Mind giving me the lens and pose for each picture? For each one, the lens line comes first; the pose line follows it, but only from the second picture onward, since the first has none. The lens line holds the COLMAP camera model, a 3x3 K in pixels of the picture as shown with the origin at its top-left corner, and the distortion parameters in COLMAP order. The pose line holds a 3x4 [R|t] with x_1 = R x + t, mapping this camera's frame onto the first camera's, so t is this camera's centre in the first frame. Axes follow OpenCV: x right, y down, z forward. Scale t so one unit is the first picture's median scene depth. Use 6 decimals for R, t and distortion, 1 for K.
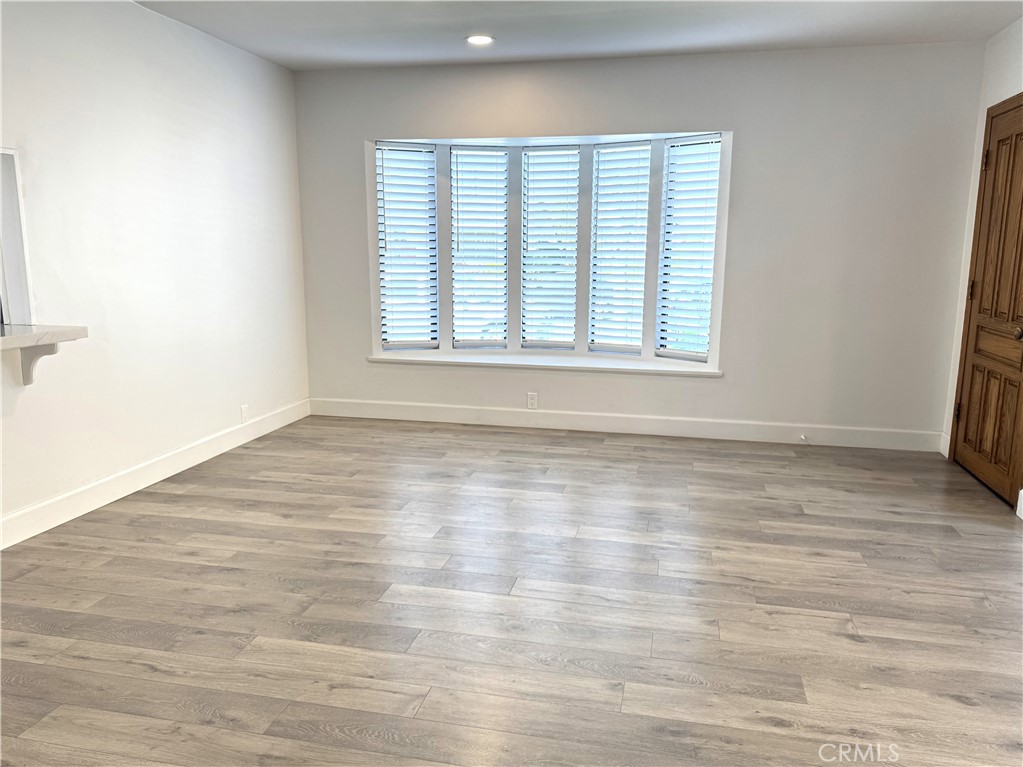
lens RADIAL K [[746.7, 0, 499.8], [0, 746.7, 386.9], [0, 0, 1]] dist [0.125661, -0.194860]
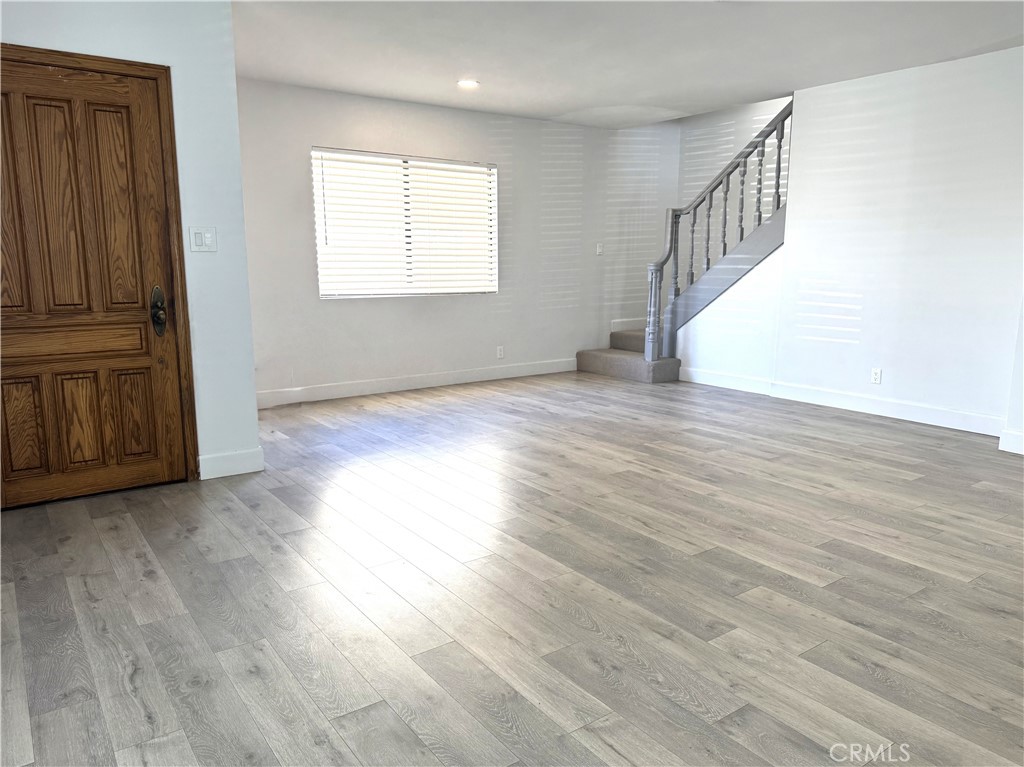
lens RADIAL K [[747.5, 0, 500.2], [0, 747.5, 386.9], [0, 0, 1]] dist [0.125661, -0.194860]
pose [[-0.756830, -0.118042, 0.642864, -0.321184], [0.112010, 0.945583, 0.305494, -0.237469], [-0.643942, 0.303214, -0.702424, 1.417490]]
